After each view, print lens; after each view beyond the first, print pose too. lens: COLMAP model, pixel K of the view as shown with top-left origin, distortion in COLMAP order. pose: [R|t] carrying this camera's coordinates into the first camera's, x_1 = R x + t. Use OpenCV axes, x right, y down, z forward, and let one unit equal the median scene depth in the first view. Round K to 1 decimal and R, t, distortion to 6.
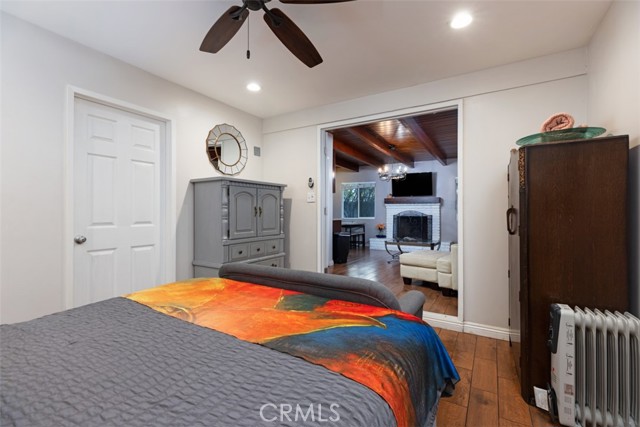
lens RADIAL K [[278.4, 0, 322.3], [0, 278.4, 210.5], [0, 0, 1]] dist [-0.000616, -0.000011]
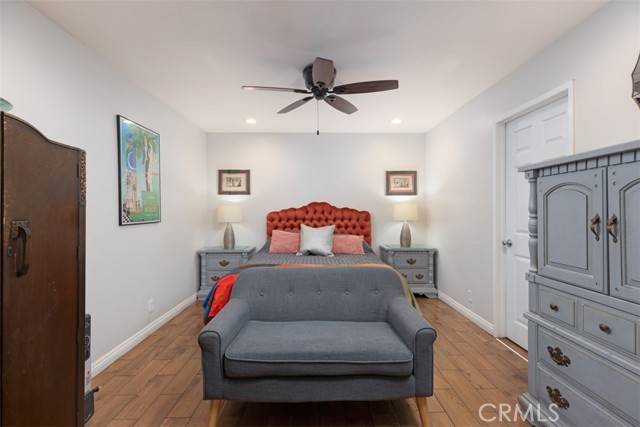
lens RADIAL K [[278.4, 0, 319.3], [0, 278.4, 210.7], [0, 0, 1]] dist [-0.000616, -0.000011]
pose [[-0.844365, -0.001303, -0.535767, 0.307411], [0.001460, 0.999988, -0.004734, -0.019294], [0.535766, -0.004779, -0.844353, 1.133420]]
